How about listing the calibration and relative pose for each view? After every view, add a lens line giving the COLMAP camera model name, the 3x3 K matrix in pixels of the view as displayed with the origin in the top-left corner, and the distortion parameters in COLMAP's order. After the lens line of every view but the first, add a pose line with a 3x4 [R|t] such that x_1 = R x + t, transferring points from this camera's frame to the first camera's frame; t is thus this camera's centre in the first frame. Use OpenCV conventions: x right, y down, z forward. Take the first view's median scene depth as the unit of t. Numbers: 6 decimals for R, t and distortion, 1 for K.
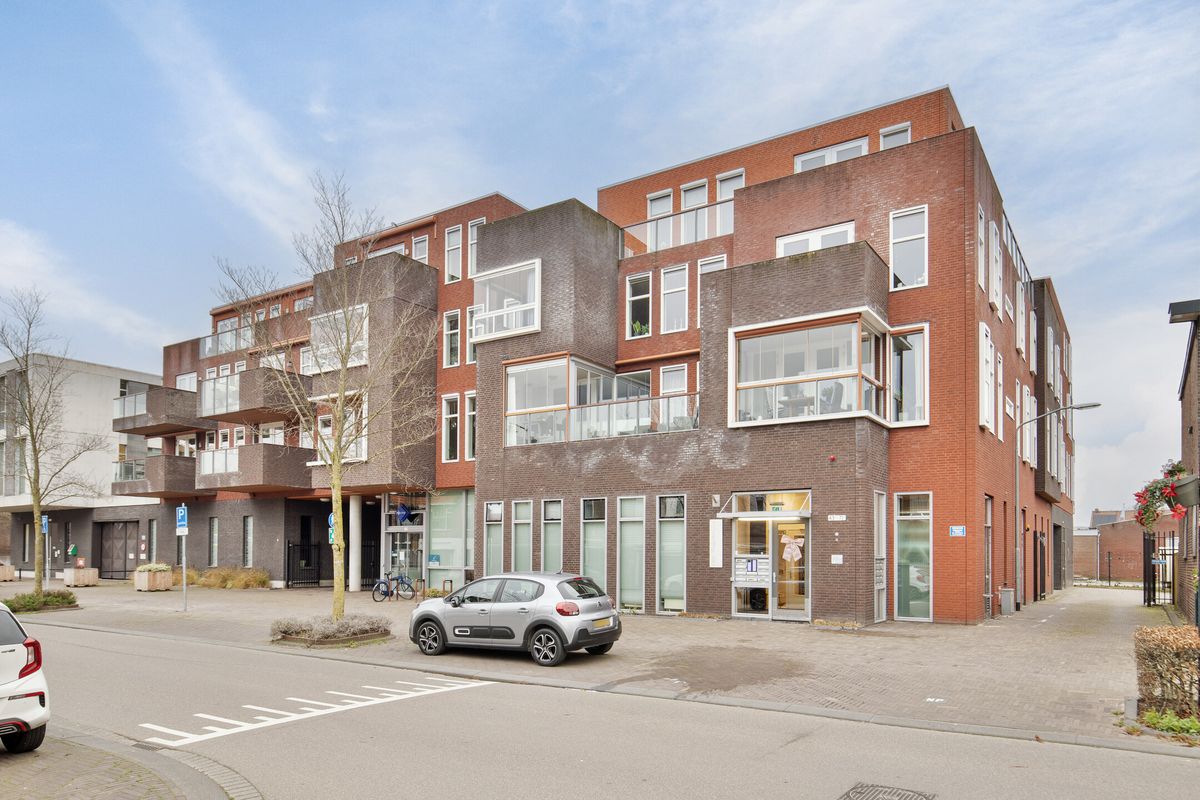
lens RADIAL K [[804.2, 0, 601.9], [0, 804.2, 526.8], [0, 0, 1]] dist [0.000293, -0.000562]
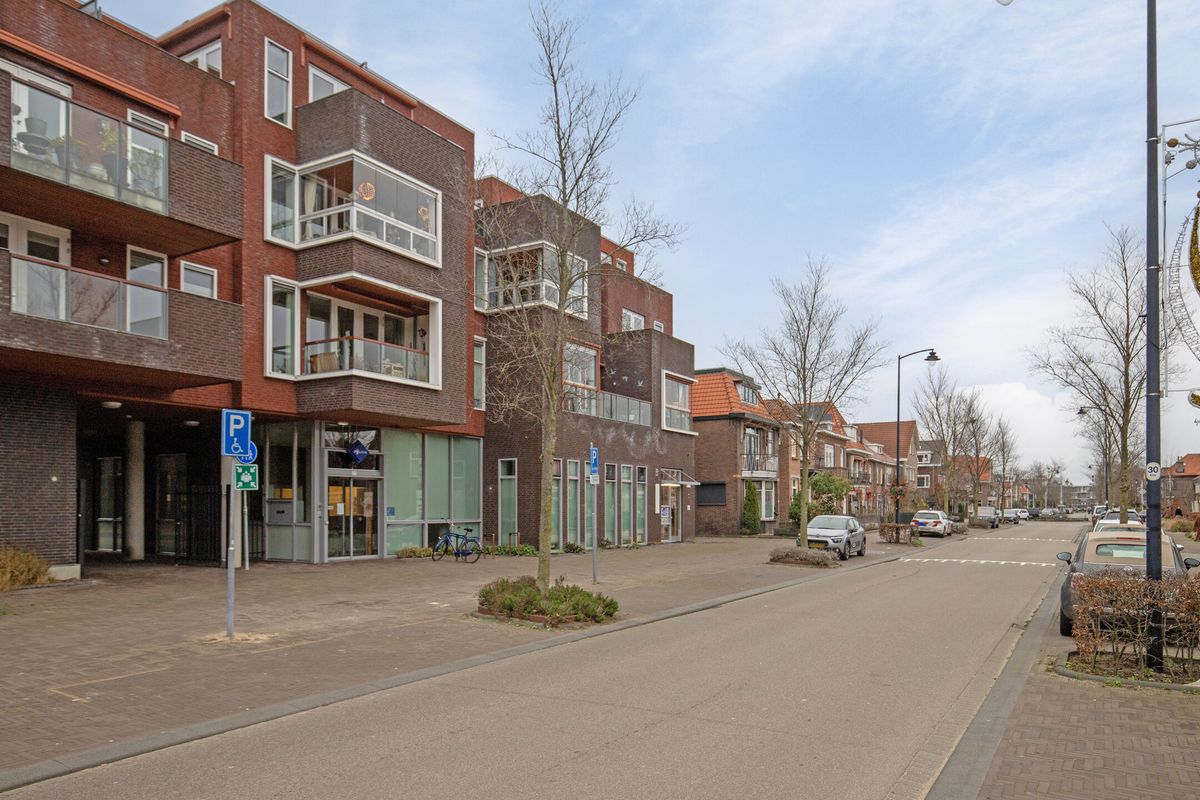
lens RADIAL K [[872.0, 0, 601.3], [0, 872.0, 510.8], [0, 0, 1]] dist [0.002998, -0.000575]
pose [[-0.072052, -0.004575, 0.997390, -1.544085], [-0.027048, 0.999631, 0.002631, 0.041584], [-0.997034, -0.026788, -0.072149, 1.190283]]
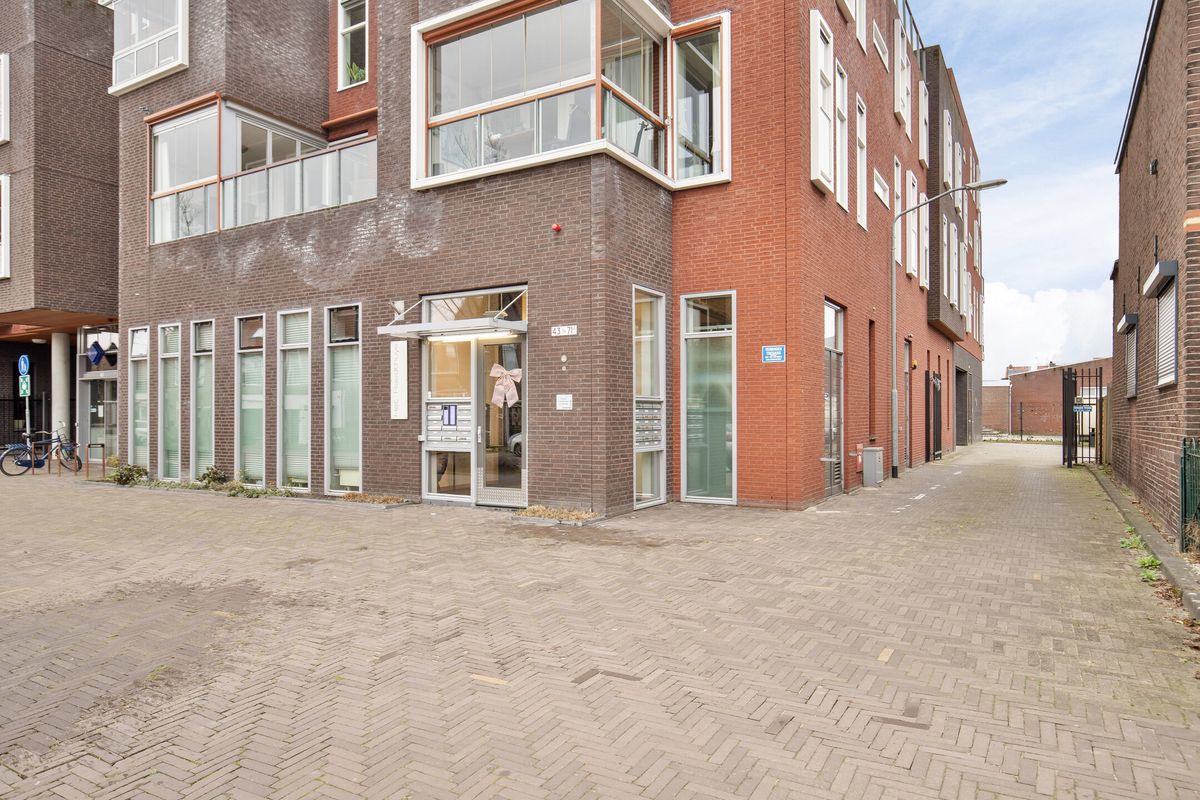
lens RADIAL K [[763.1, 0, 600.0], [0, 763.1, 400.0], [0, 0, 1]] dist [-0.002650, -0.000308]
pose [[0.998390, -0.008497, 0.056074, 0.252065], [0.007686, 0.999863, 0.014657, 0.027392], [-0.056191, -0.014202, 0.998319, 0.392711]]
